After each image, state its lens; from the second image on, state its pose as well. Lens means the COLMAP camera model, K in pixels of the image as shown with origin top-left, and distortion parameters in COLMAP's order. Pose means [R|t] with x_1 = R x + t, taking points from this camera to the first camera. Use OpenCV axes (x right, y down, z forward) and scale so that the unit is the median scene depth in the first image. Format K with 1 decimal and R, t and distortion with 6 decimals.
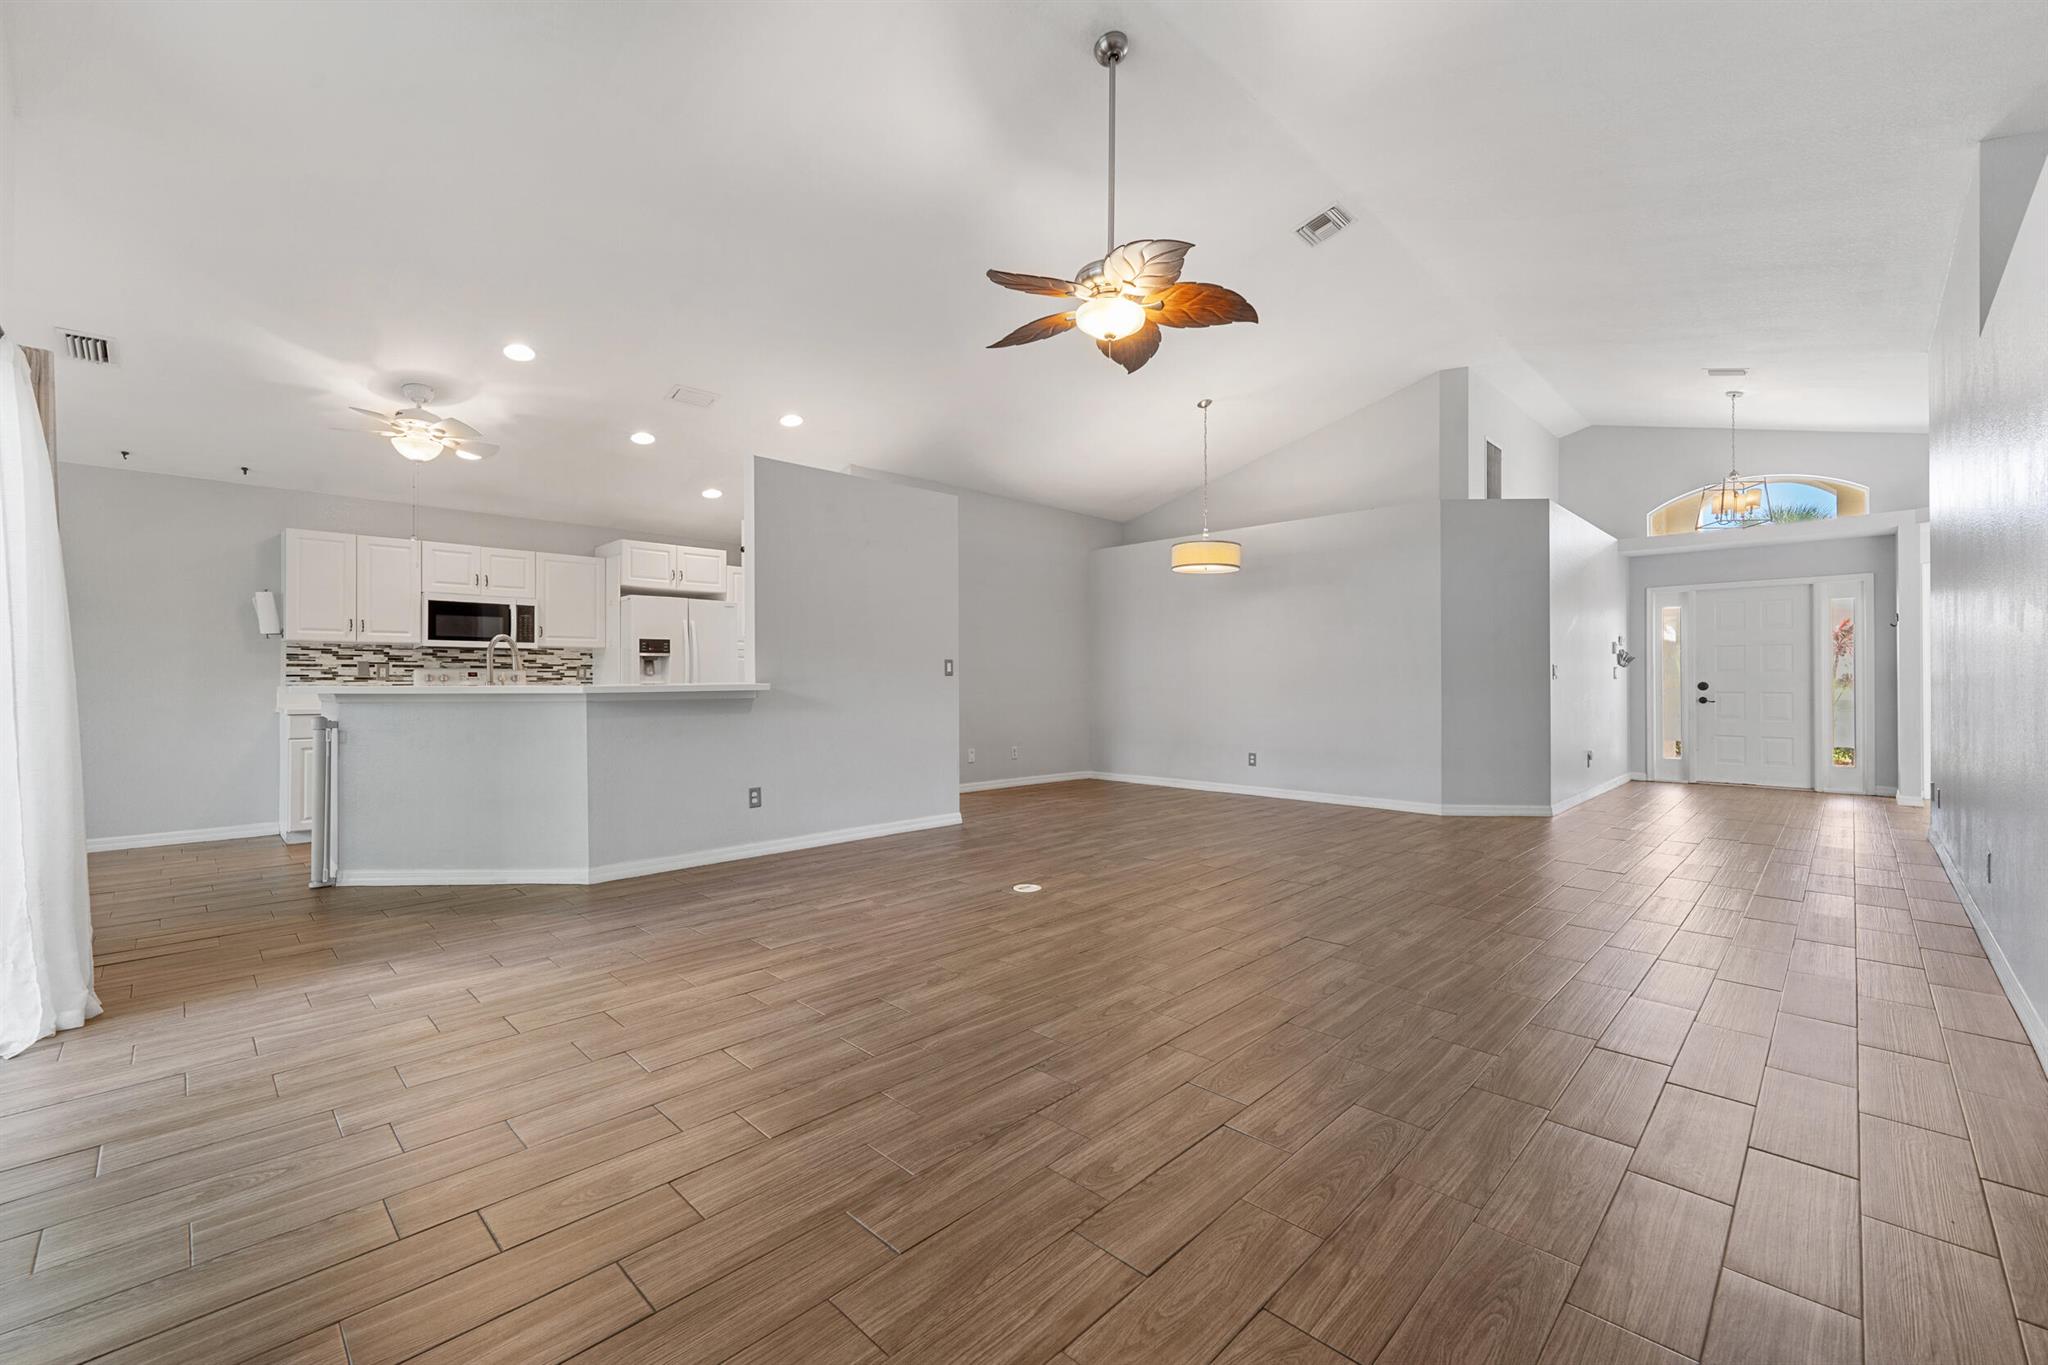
lens RADIAL K [[813.5, 0, 979.8], [0, 813.5, 671.7], [0, 0, 1]] dist [0.000764, 0.000118]
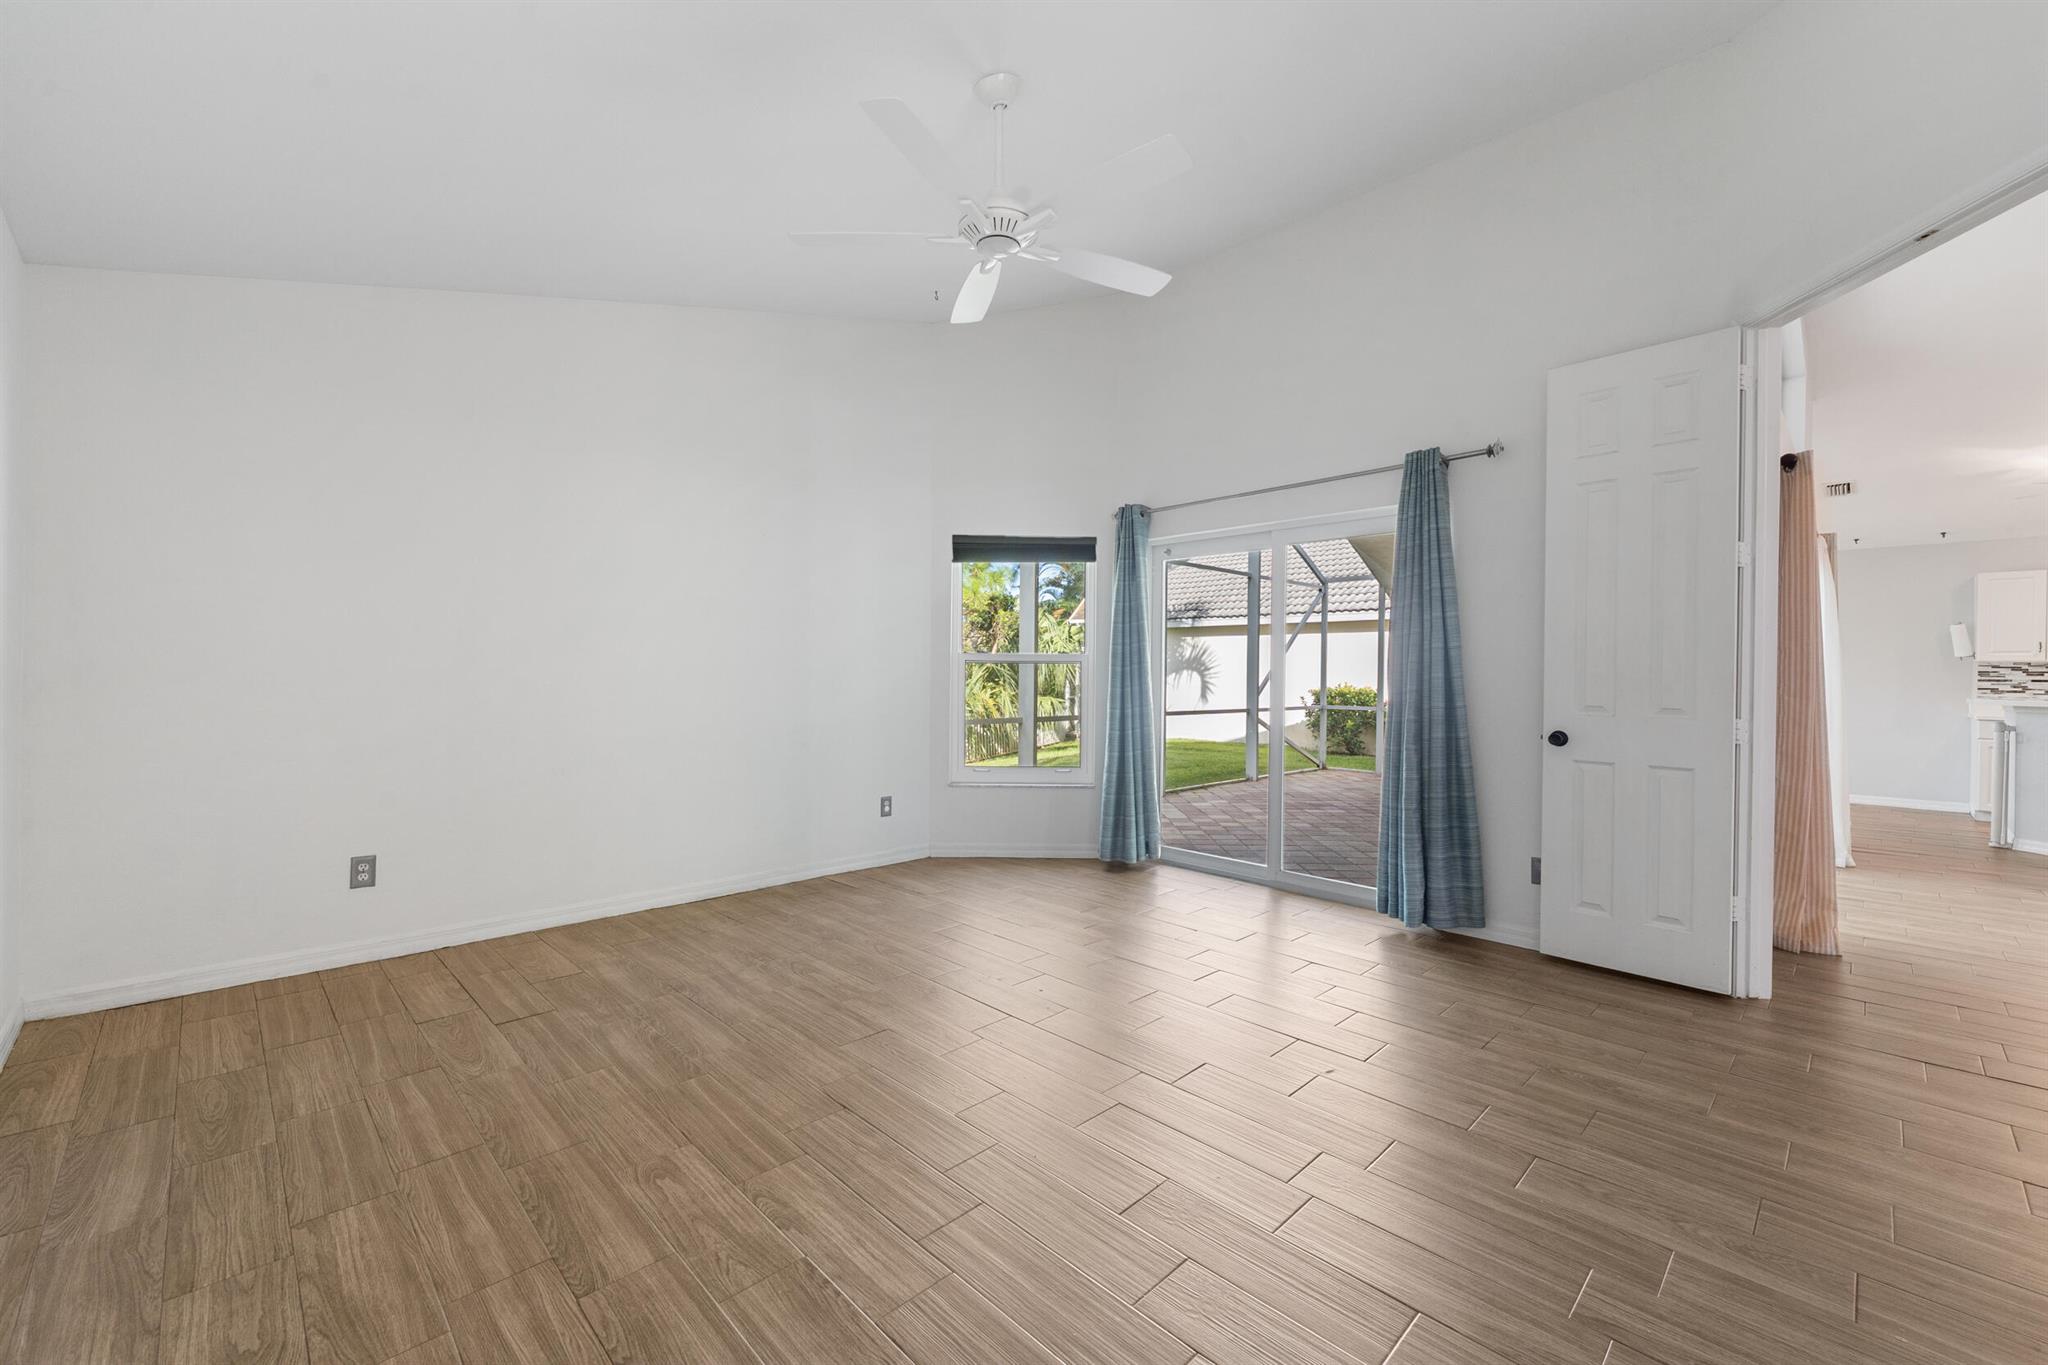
lens RADIAL K [[854.5, 0, 1022.4], [0, 854.5, 686.8], [0, 0, 1]] dist [-0.000581, 0.000670]
pose [[0.011649, 0.015049, -0.999819, 0.464160], [0.002116, 0.999884, 0.015075, -0.022311], [0.999930, -0.002291, 0.011616, -0.504829]]
